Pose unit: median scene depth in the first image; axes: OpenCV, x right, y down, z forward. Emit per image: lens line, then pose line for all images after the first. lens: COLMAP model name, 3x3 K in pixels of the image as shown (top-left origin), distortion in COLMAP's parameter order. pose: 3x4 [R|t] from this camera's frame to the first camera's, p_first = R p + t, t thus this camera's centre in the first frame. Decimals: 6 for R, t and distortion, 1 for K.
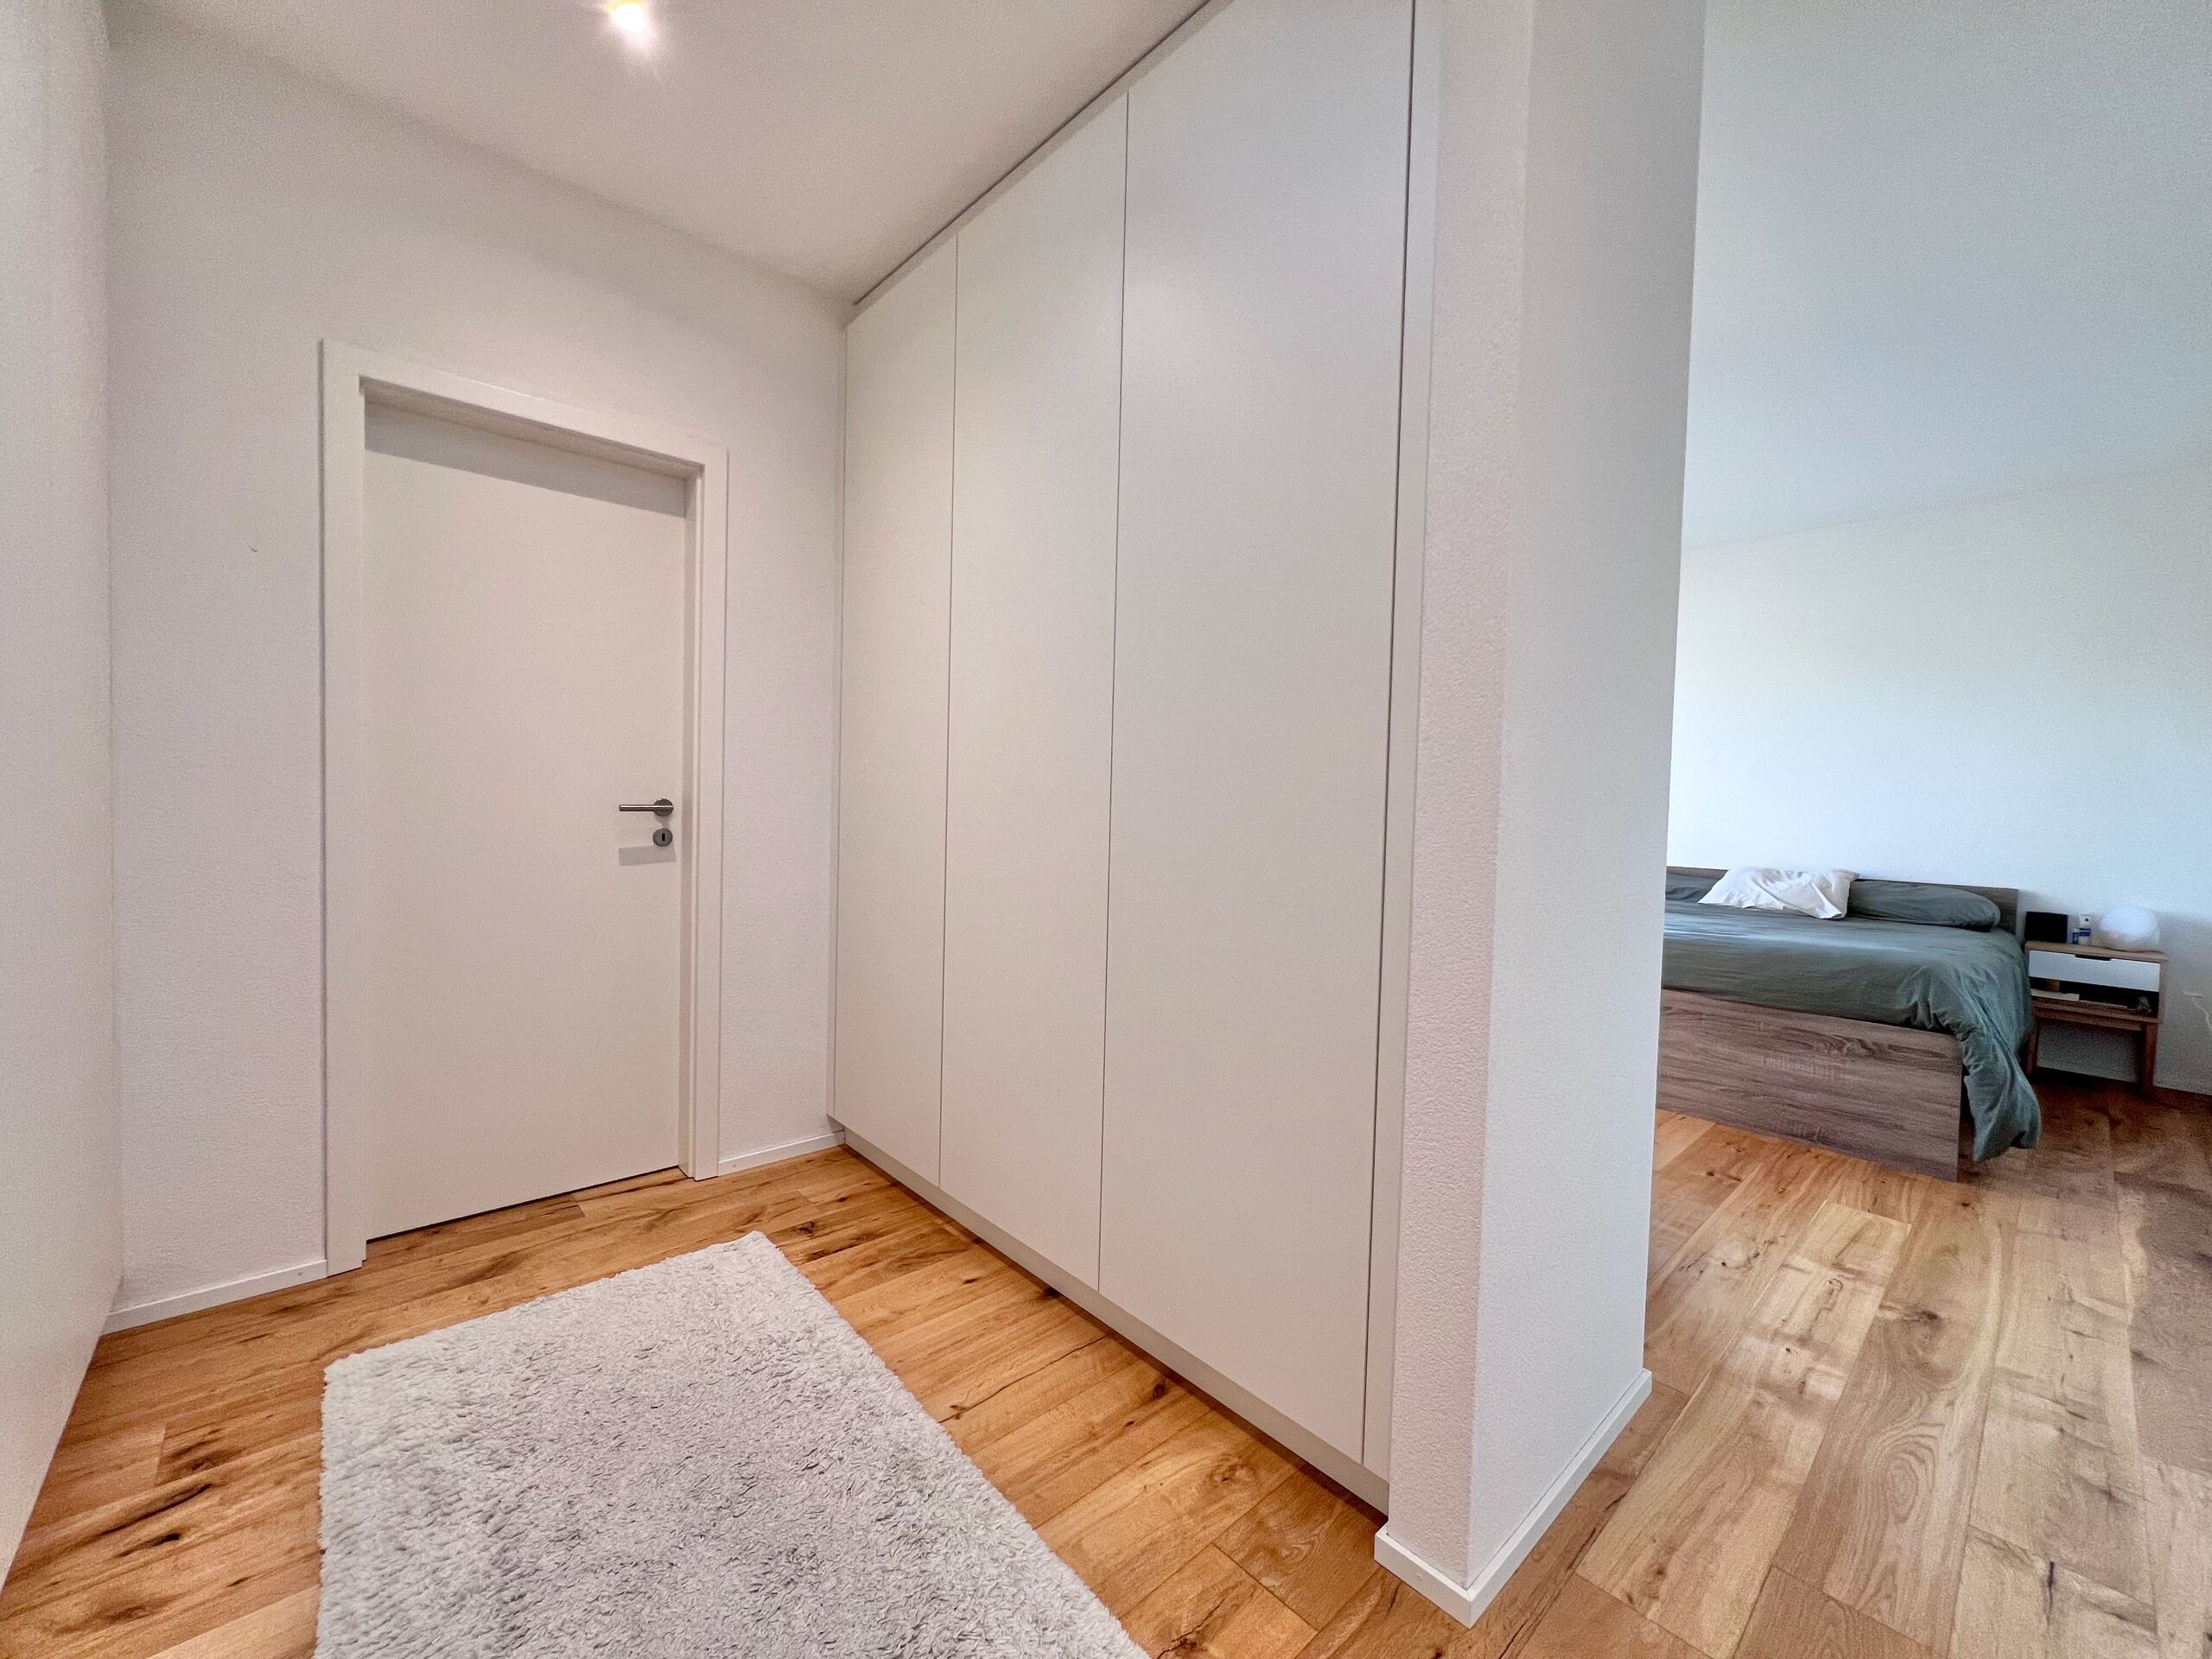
lens RADIAL K [[882.3, 0, 1099.6], [0, 882.3, 825.4], [0, 0, 1]] dist [-0.004740, 0.000848]
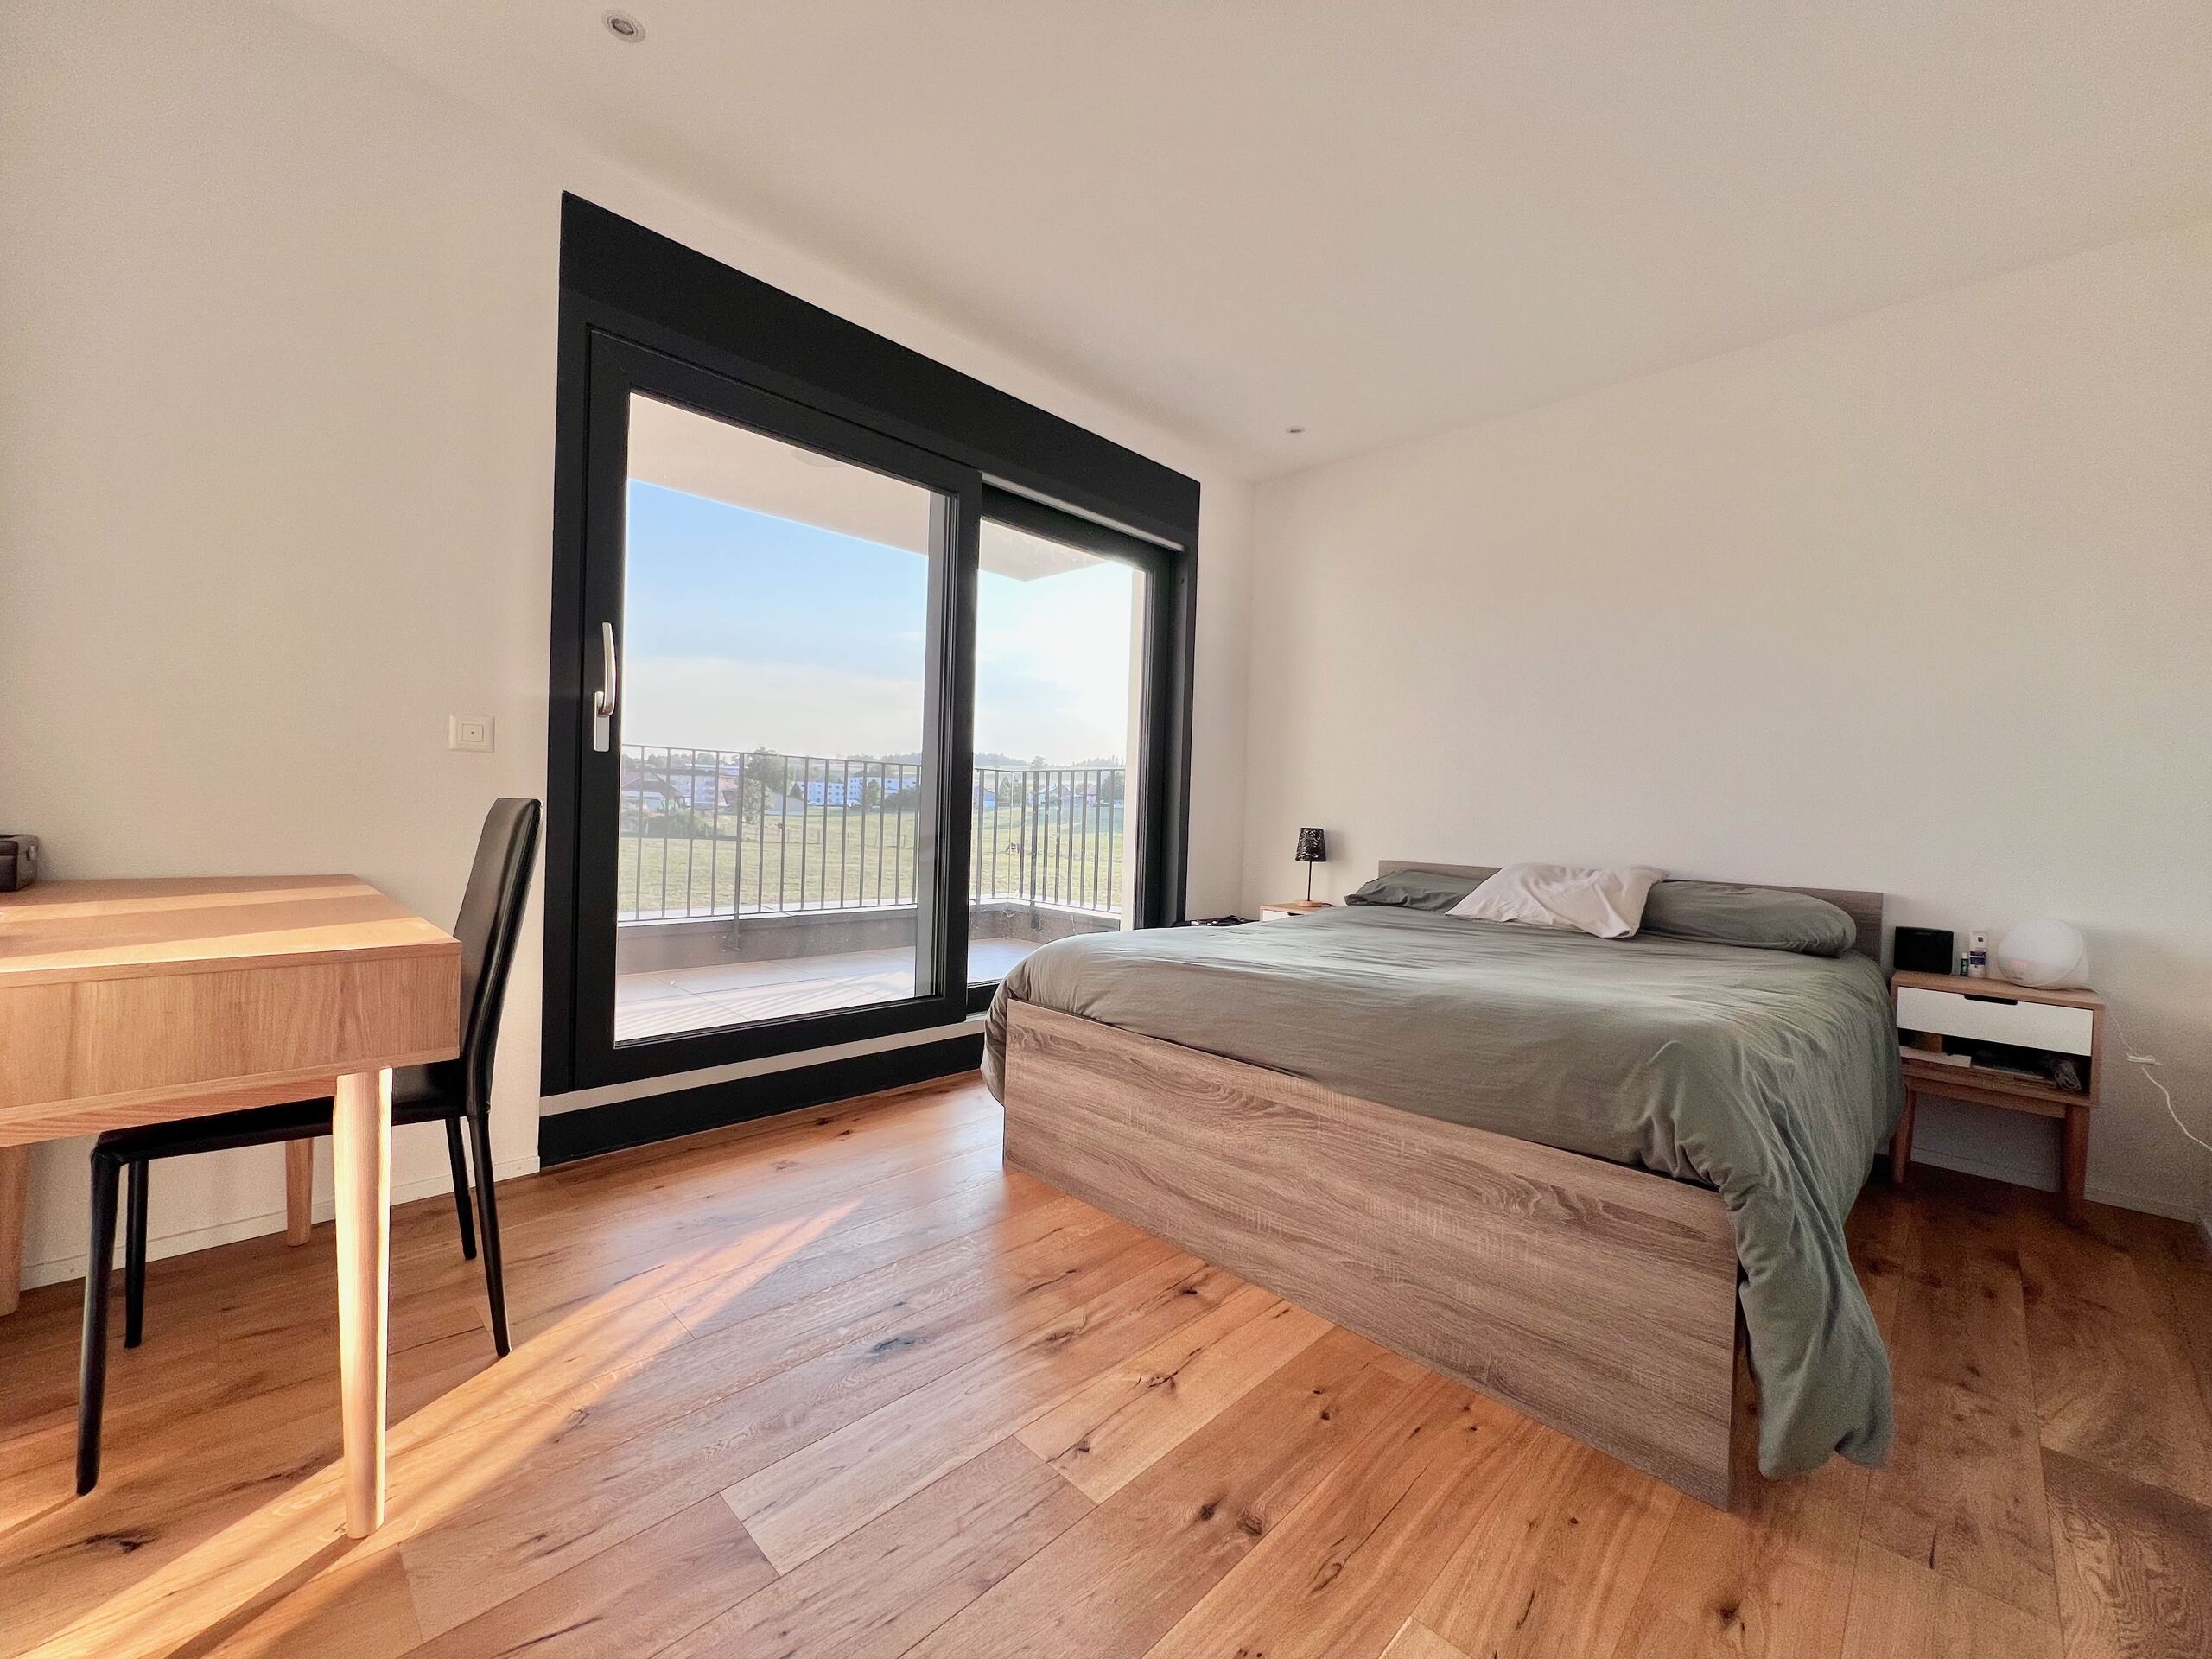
lens RADIAL K [[882.3, 0, 1099.6], [0, 882.3, 825.4], [0, 0, 1]] dist [-0.004740, 0.000848]
pose [[0.998149, 0.005283, 0.060586, 0.502916], [-0.004270, 0.999849, -0.016848, 0.042711], [-0.060665, 0.016558, 0.998021, 0.451128]]
